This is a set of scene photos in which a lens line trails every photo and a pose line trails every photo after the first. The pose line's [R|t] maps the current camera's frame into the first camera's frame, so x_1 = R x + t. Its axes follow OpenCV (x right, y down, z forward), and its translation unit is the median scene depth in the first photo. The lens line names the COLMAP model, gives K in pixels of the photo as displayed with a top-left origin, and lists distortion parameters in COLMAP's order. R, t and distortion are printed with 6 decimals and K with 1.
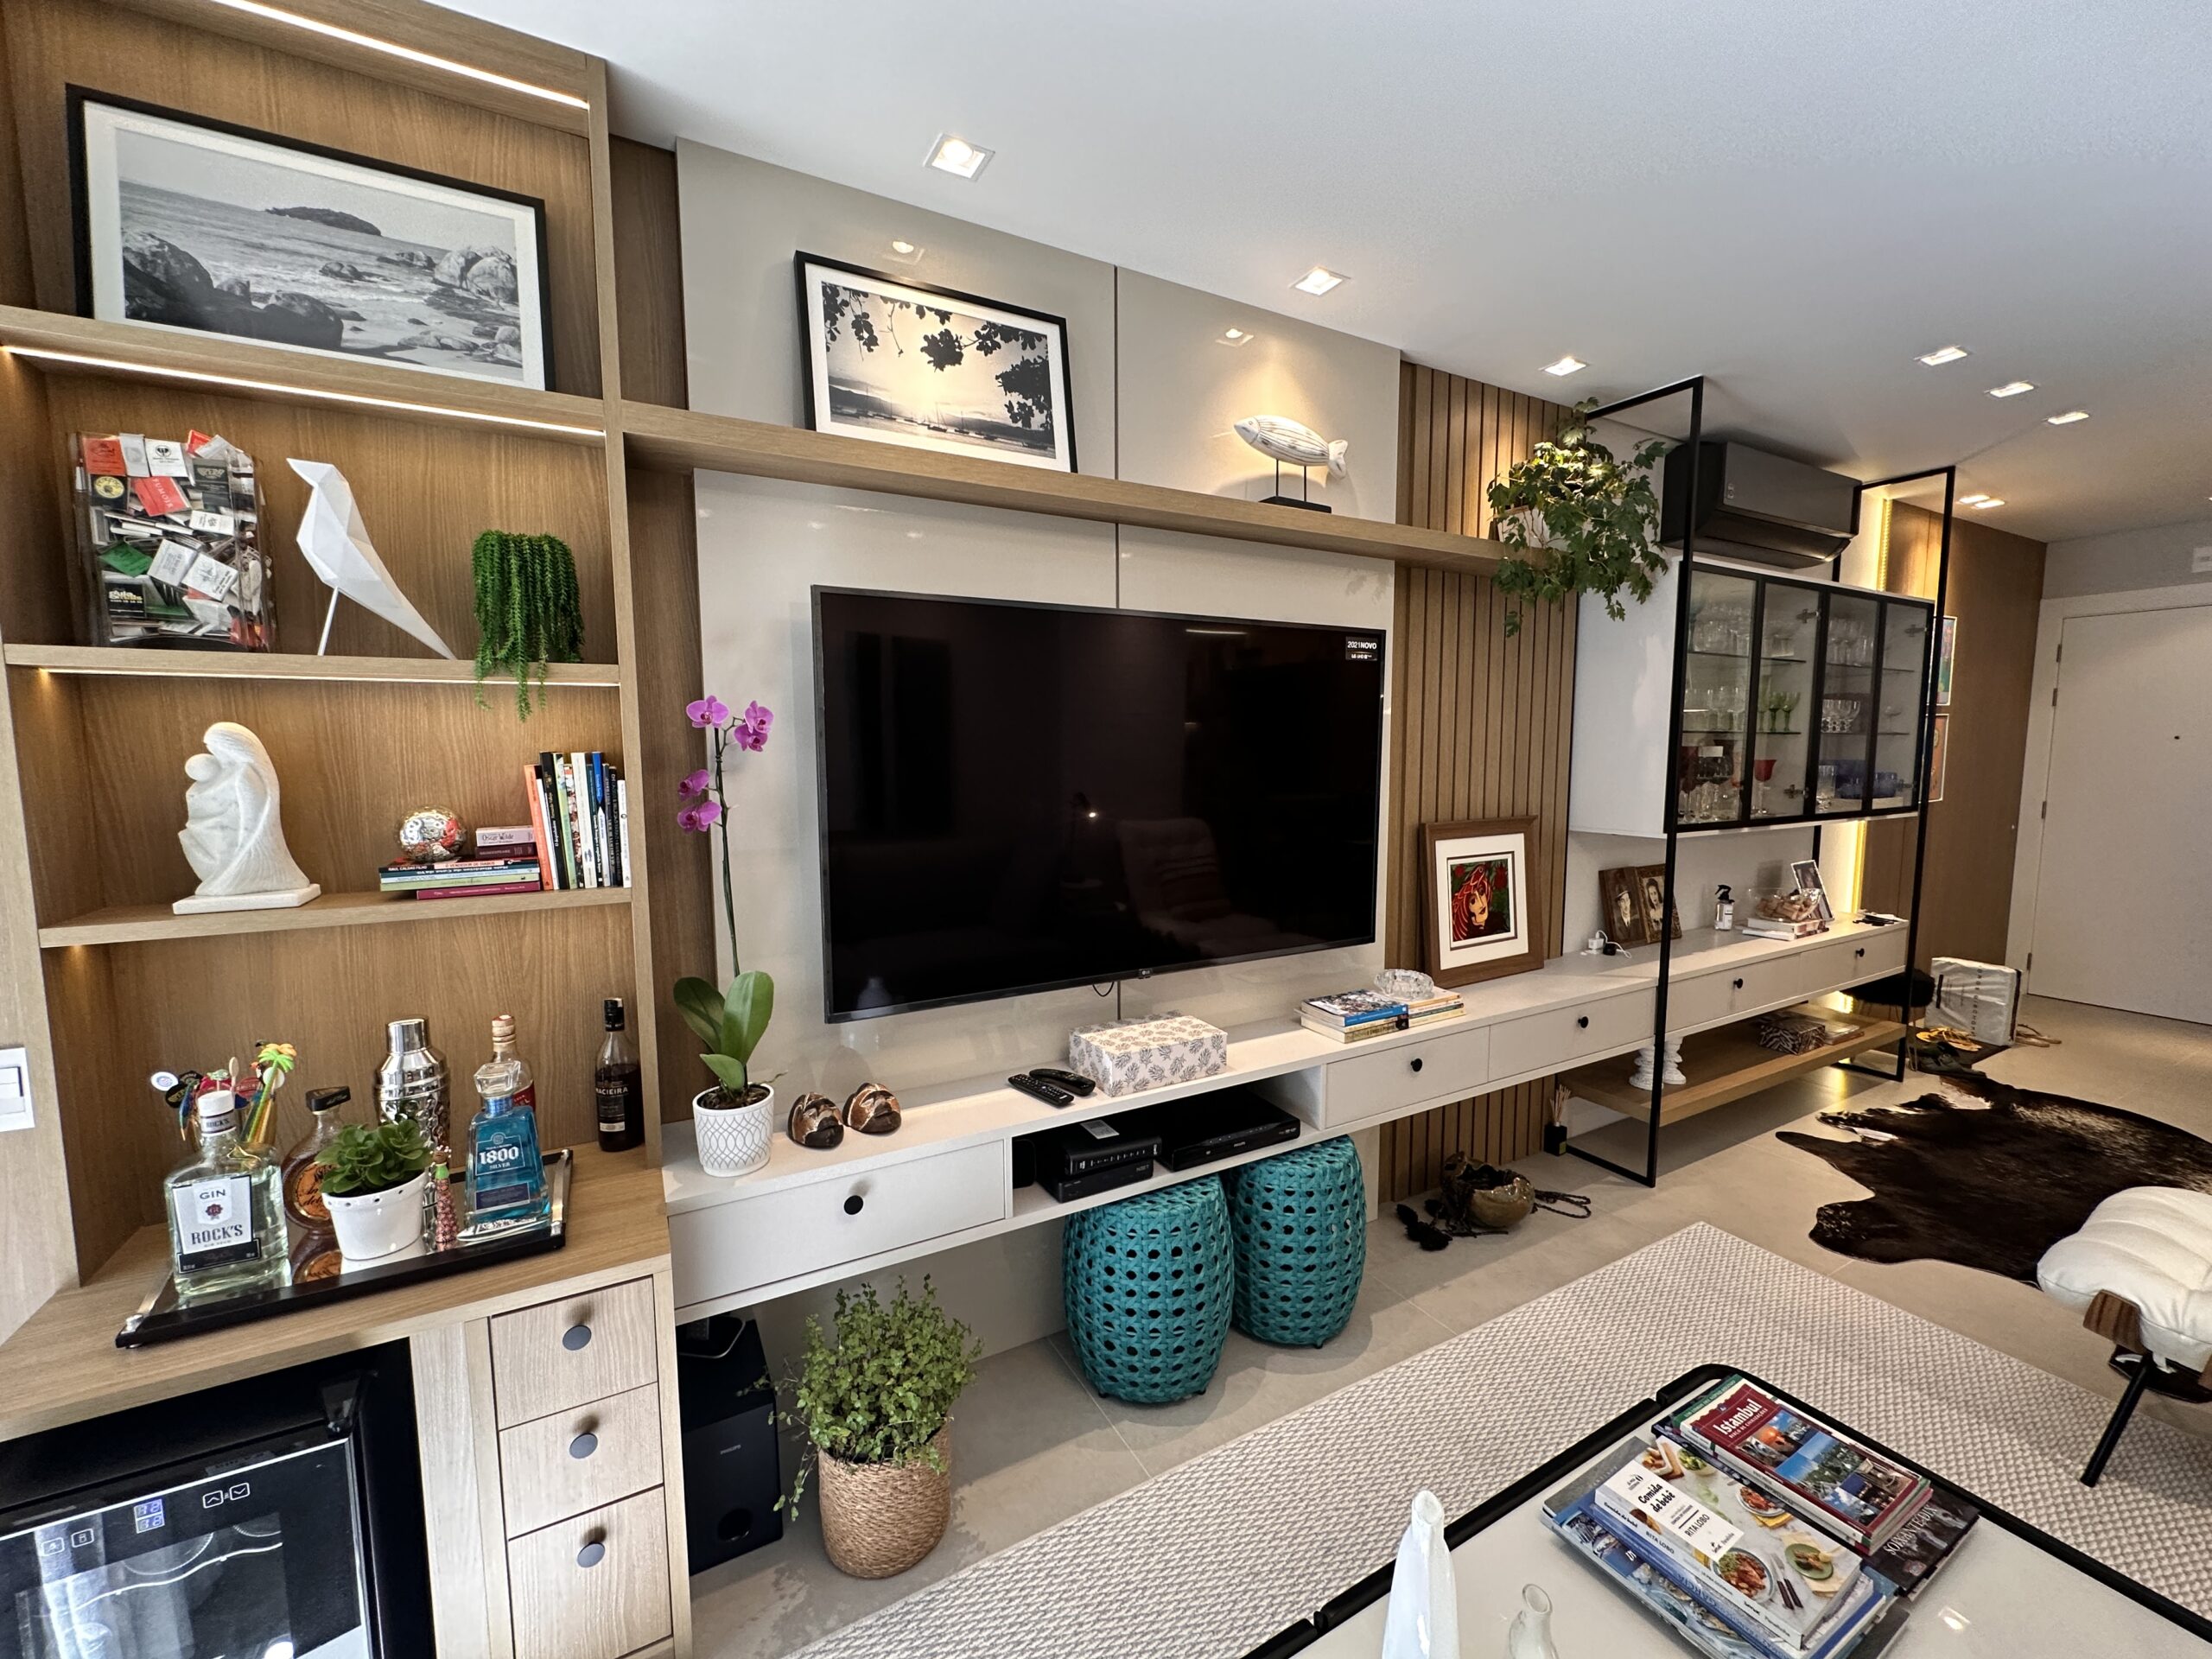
lens RADIAL K [[889.8, 0, 1106.0], [0, 889.8, 829.5], [0, 0, 1]] dist [-0.000353, 0.000374]
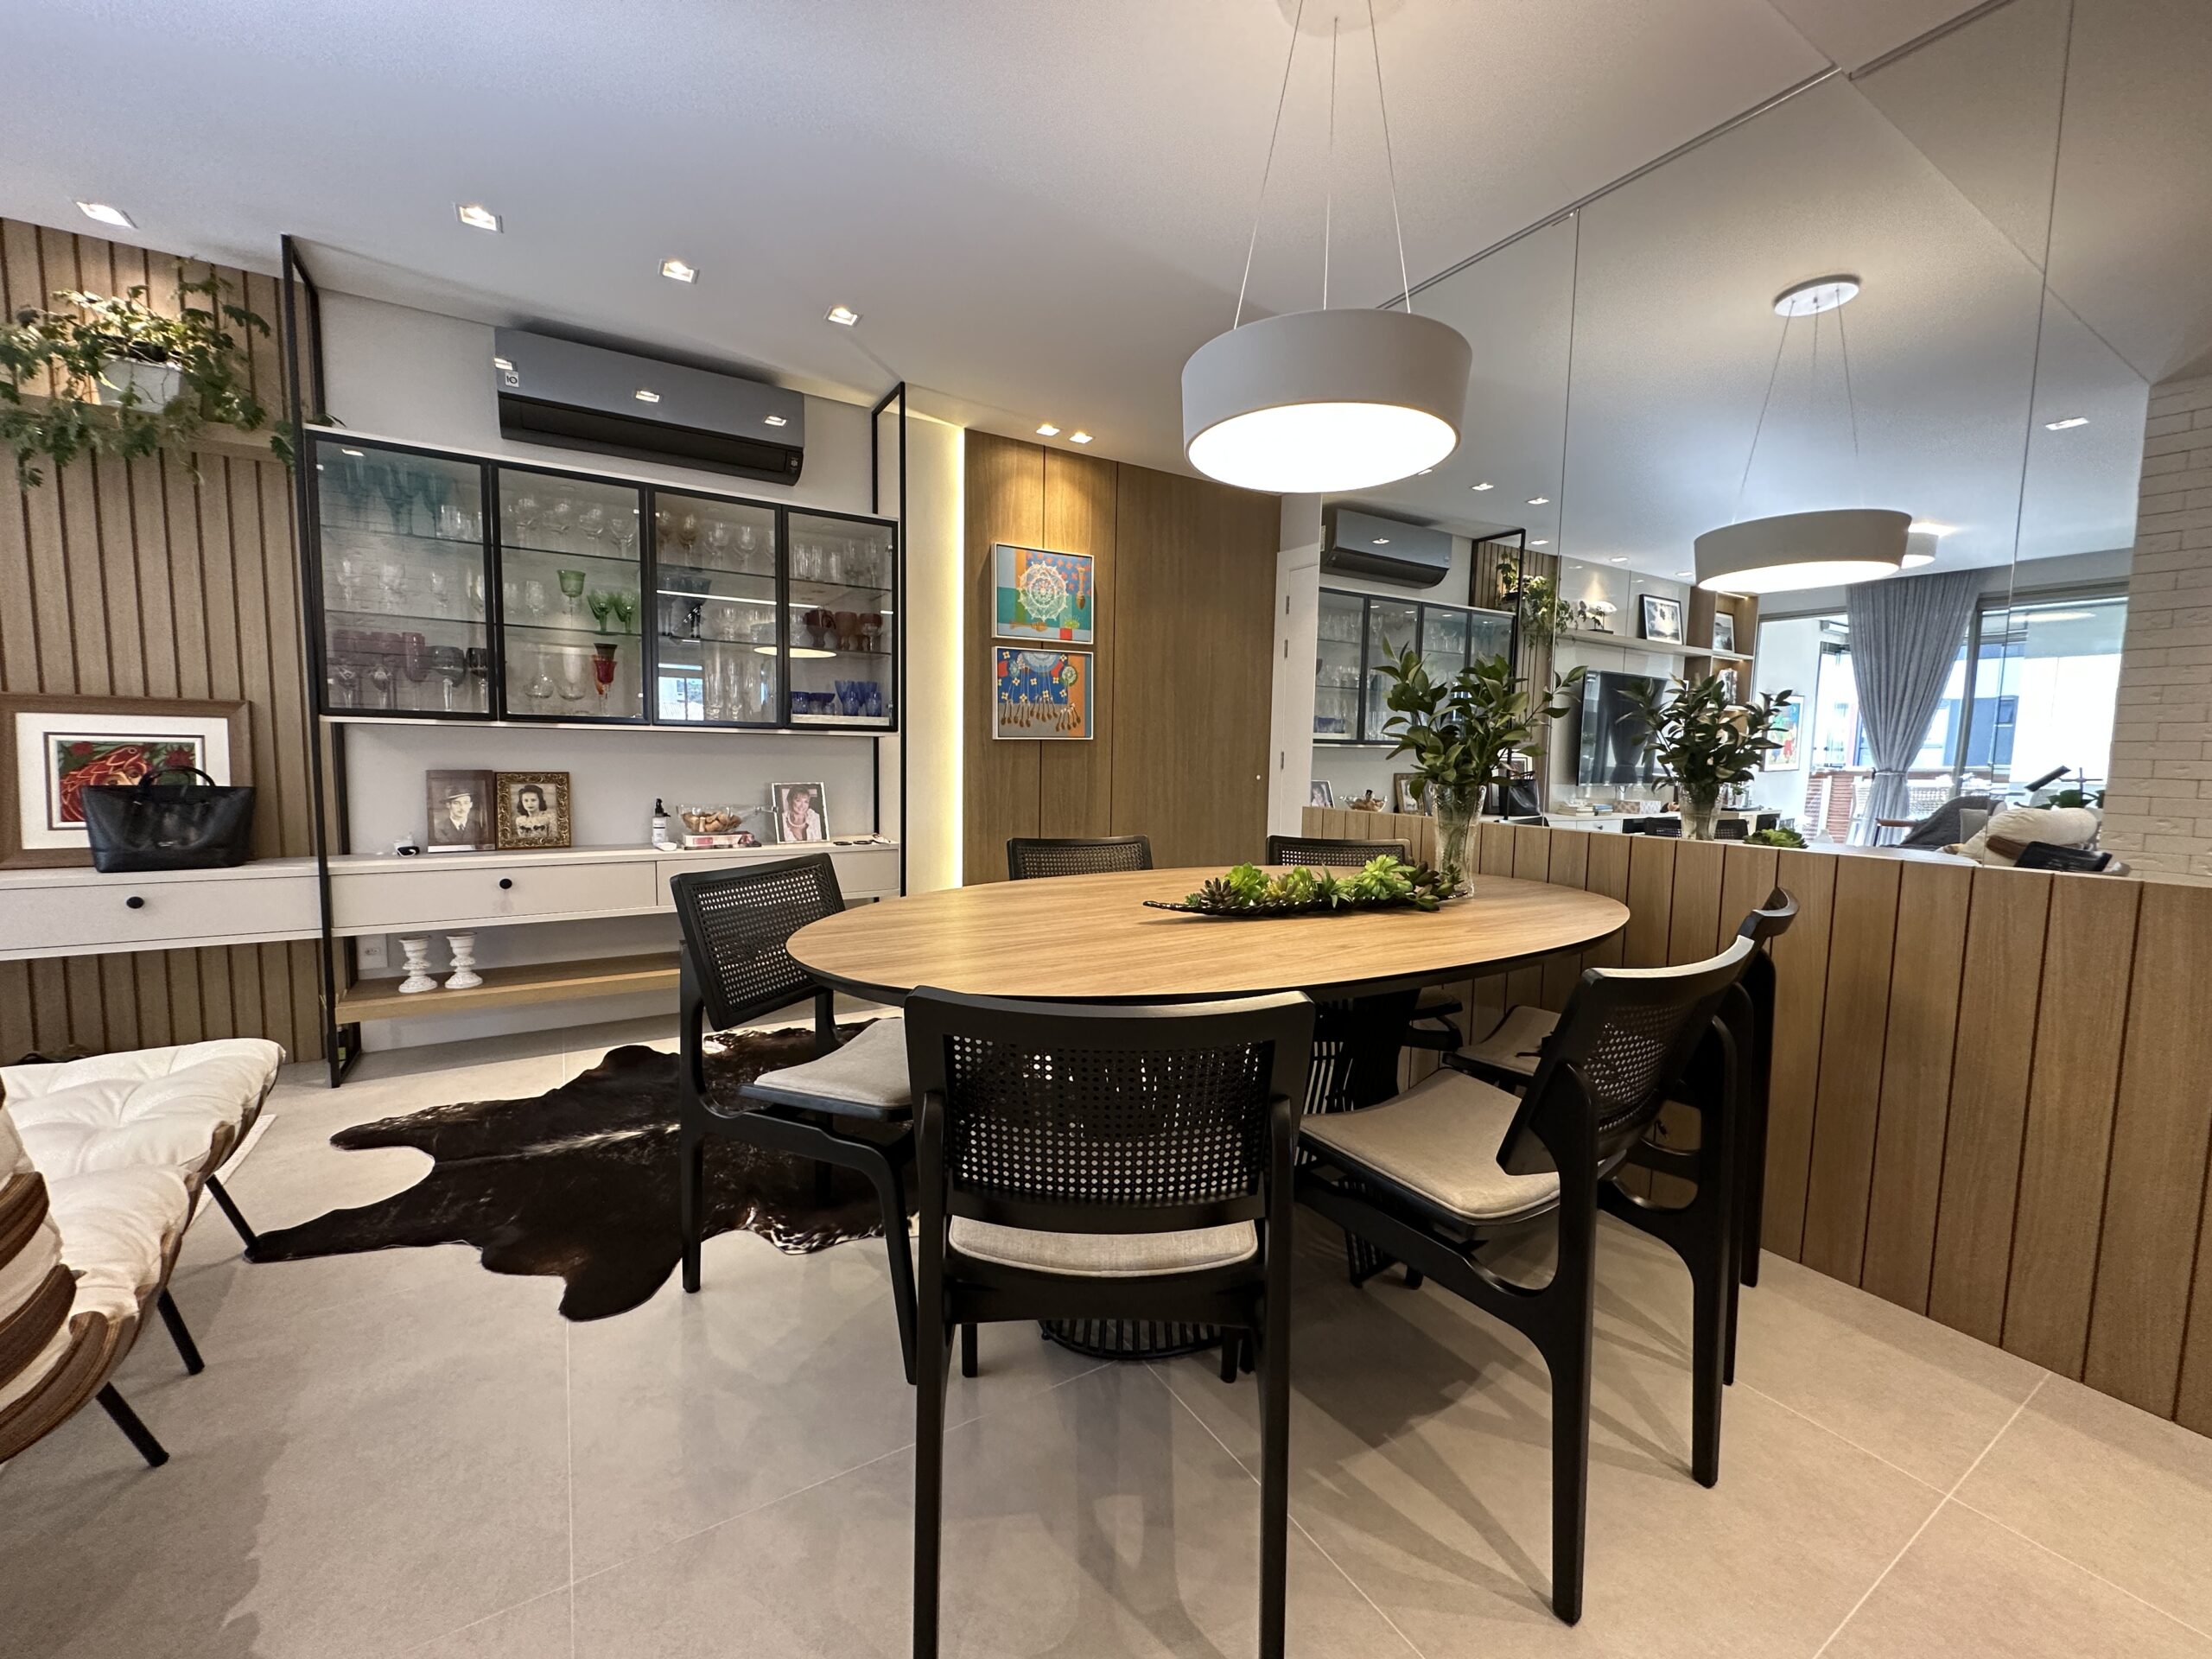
lens RADIAL K [[889.8, 0, 1106.0], [0, 889.8, 829.5], [0, 0, 1]] dist [-0.000353, 0.000374]
pose [[0.998521, 0.017535, 0.051461, 1.387352], [-0.017290, 0.999837, -0.005206, 0.113789], [-0.051543, 0.004309, 0.998661, -0.003607]]
